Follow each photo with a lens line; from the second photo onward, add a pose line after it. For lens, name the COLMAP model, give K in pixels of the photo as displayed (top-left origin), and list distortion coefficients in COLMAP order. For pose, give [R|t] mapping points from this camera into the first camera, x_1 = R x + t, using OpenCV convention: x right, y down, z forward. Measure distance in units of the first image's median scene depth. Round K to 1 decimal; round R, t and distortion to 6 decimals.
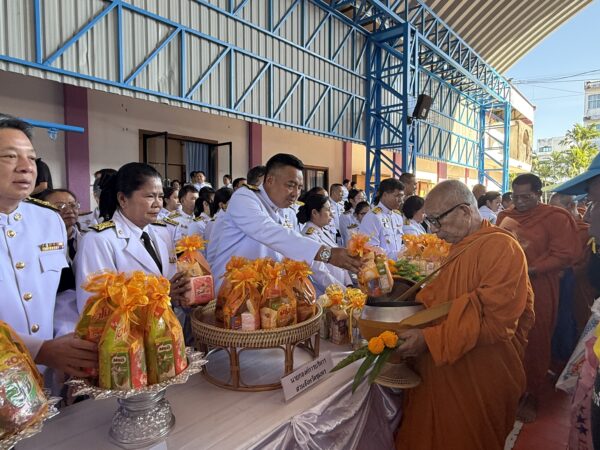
lens RADIAL K [[375.1, 0, 288.3], [0, 375.1, 204.7], [0, 0, 1]] dist [0.020400, -0.004273]
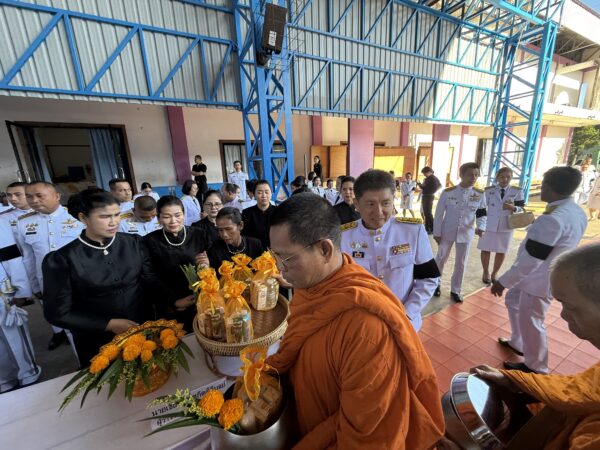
lens RADIAL K [[250.9, 0, 280.8], [0, 250.9, 226.4], [0, 0, 1]] dist [0.001650, 0.000539]
pose [[0.930348, 0.000328, -0.366679, 0.140228], [0.065822, 0.983607, 0.167883, -0.000724], [0.360723, -0.180325, 0.915075, 0.152357]]
